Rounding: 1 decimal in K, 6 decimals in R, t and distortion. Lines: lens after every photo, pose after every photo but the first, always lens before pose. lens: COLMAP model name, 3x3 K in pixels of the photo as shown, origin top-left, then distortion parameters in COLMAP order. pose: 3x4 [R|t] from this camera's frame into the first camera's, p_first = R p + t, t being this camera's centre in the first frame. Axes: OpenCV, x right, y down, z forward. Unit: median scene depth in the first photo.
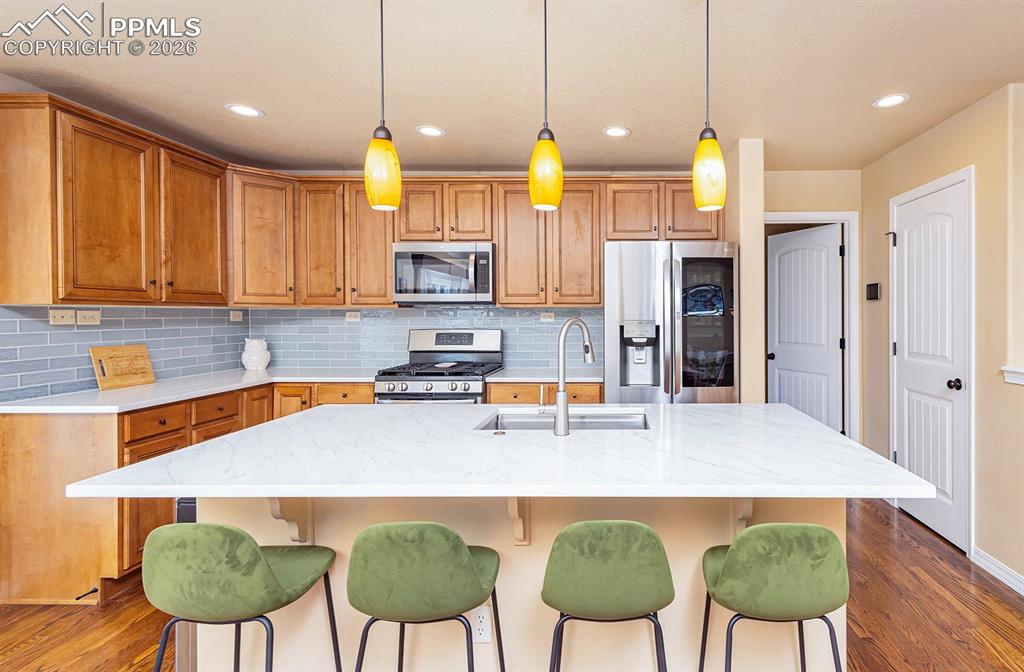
lens RADIAL K [[496.2, 0, 473.2], [0, 496.2, 321.5], [0, 0, 1]] dist [0.000785, 0.000143]
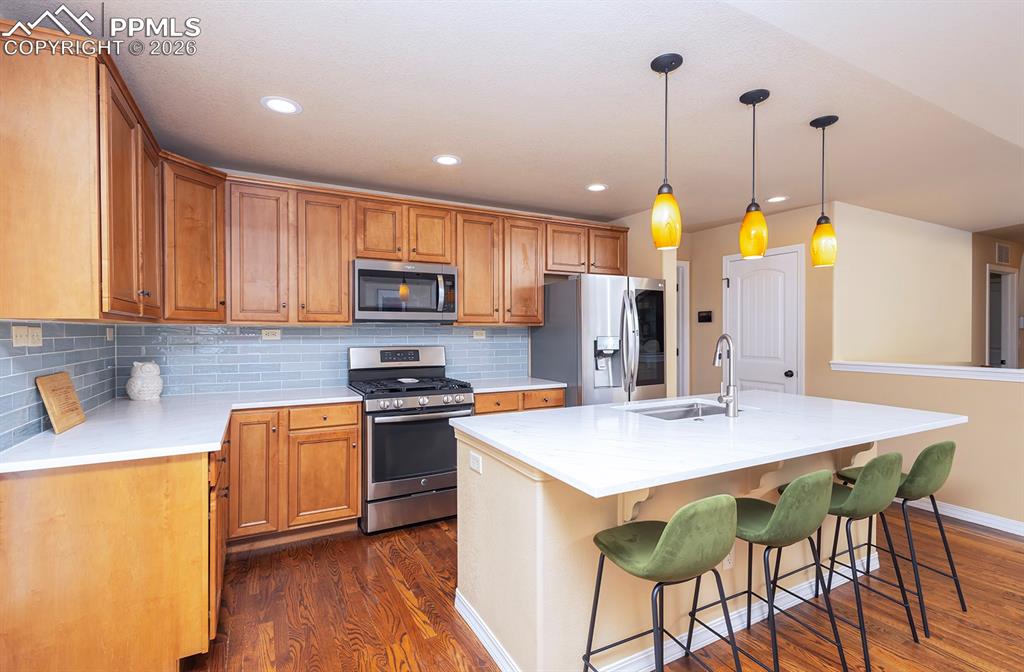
lens RADIAL K [[469.1, 0, 512.0], [0, 469.1, 336.0], [0, 0, 1]] dist [0.002001, 0.000183]
pose [[0.878209, -0.005119, 0.478250, -0.346359], [0.007556, 0.999966, -0.003172, -0.001341], [-0.478218, 0.006399, 0.878218, 0.036109]]
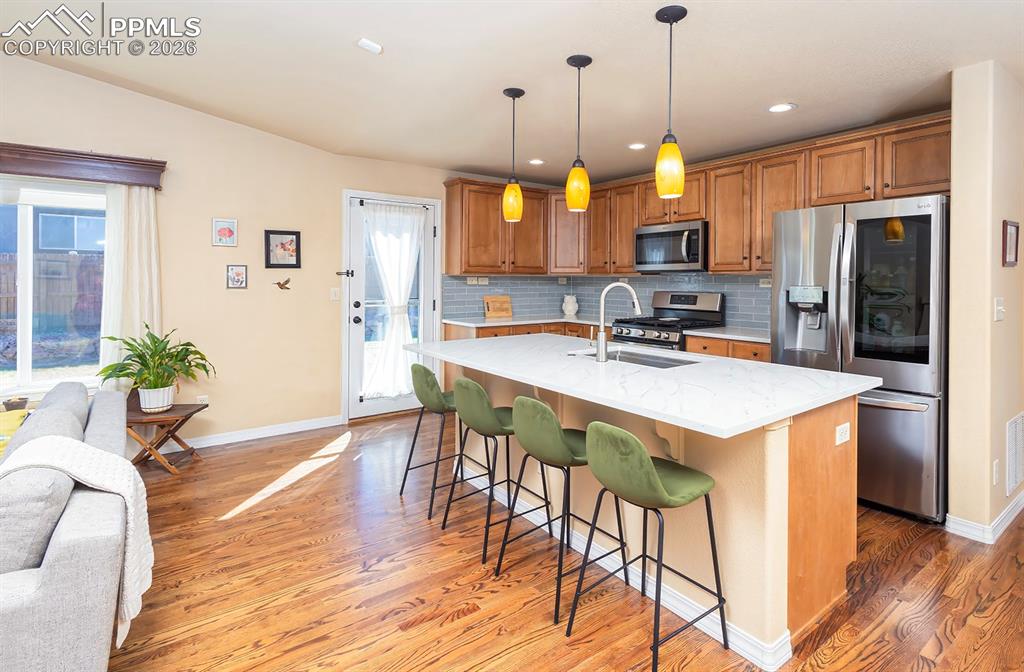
lens RADIAL K [[426.2, 0, 539.8], [0, 426.2, 288.6], [0, 0, 1]] dist [0.002763, 0.000536]
pose [[0.673324, 0.017337, -0.739144, 0.556424], [-0.015082, 0.999839, 0.009713, 0.002203], [0.739194, 0.004608, 0.673477, 0.008874]]
